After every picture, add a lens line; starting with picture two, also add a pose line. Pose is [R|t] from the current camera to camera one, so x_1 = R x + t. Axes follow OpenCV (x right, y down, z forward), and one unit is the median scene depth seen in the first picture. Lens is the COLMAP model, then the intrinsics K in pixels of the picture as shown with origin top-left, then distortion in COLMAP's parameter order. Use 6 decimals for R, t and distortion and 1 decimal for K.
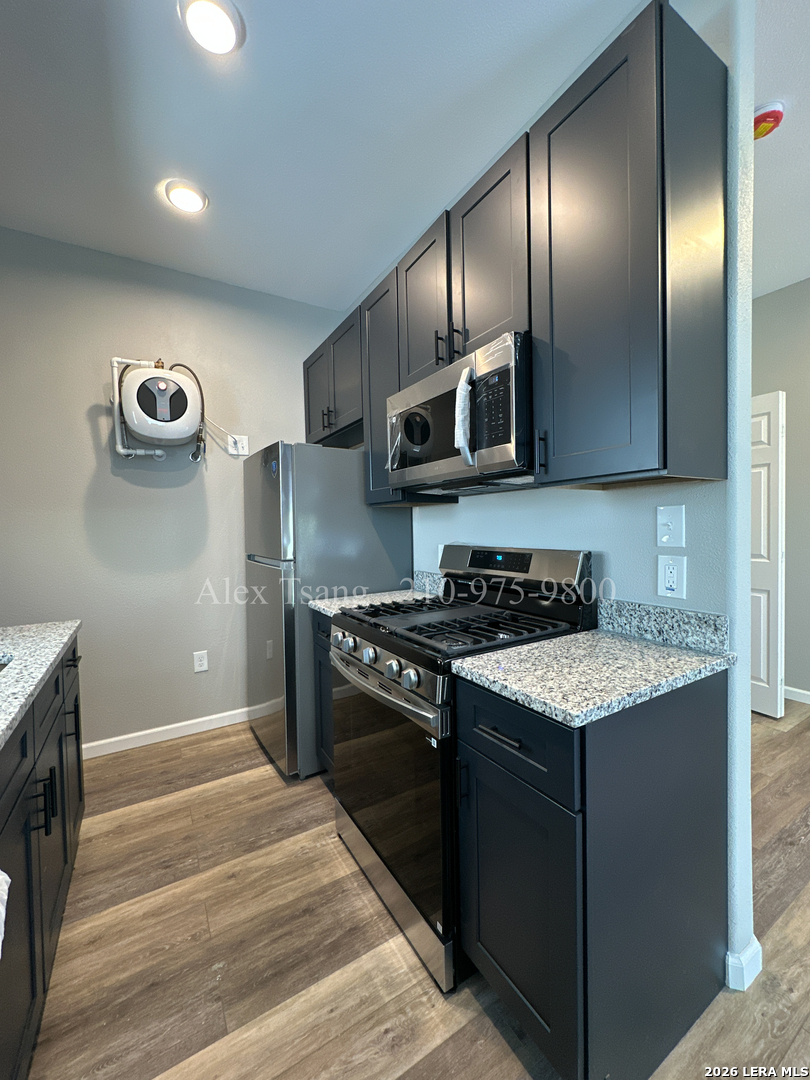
lens RADIAL K [[432.5, 0, 406.7], [0, 432.5, 537.7], [0, 0, 1]] dist [-0.002562, 0.000930]
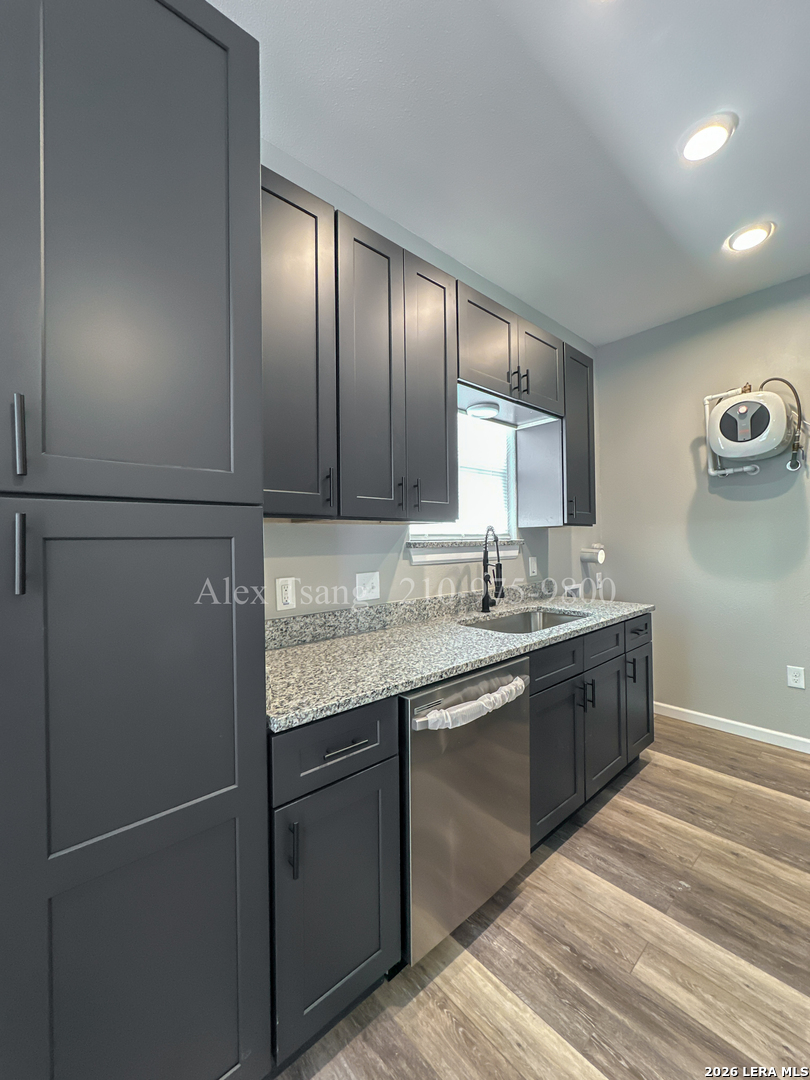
lens RADIAL K [[432.5, 0, 406.7], [0, 432.5, 537.7], [0, 0, 1]] dist [-0.002562, 0.000930]
pose [[0.180626, 0.011987, -0.983479, 0.543163], [-0.015761, 0.999833, 0.009292, -0.033695], [0.983426, 0.013822, 0.180785, -0.052063]]
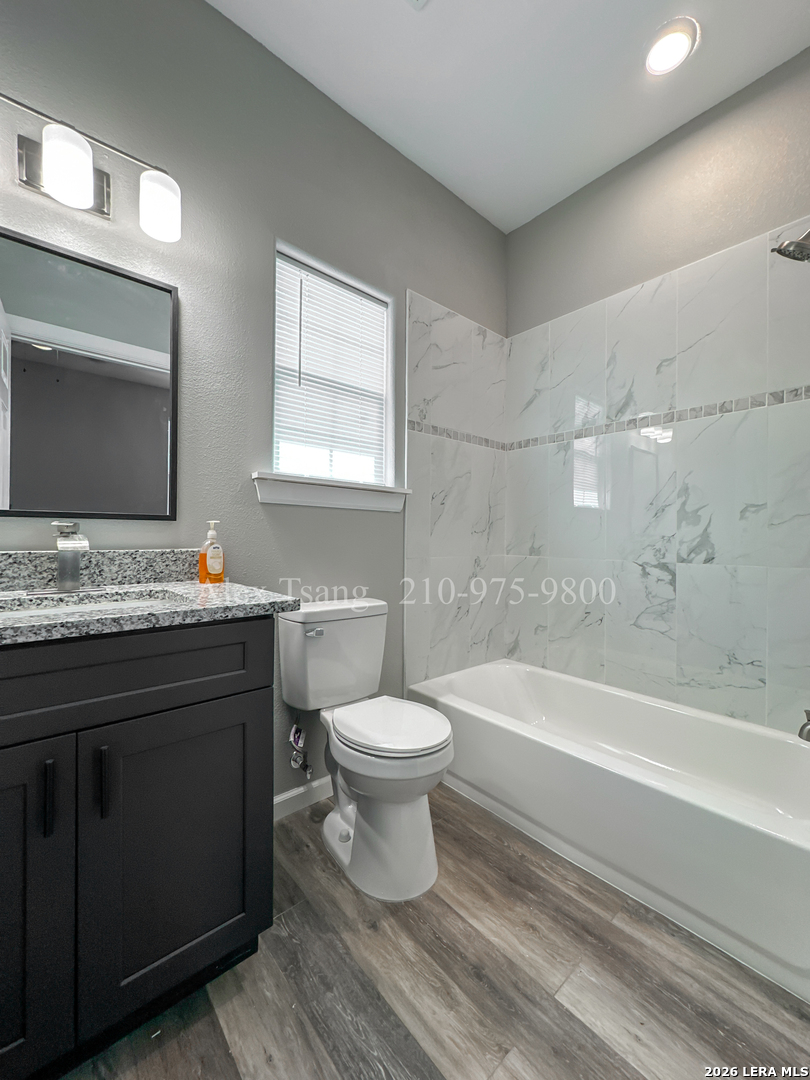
lens RADIAL K [[432.5, 0, 406.7], [0, 432.5, 537.7], [0, 0, 1]] dist [-0.002562, 0.000930]
pose [[-0.174343, 0.016548, 0.984546, -0.870334], [0.020799, 0.999698, -0.013120, 0.124971], [-0.984465, 0.018190, -0.174635, 1.143275]]
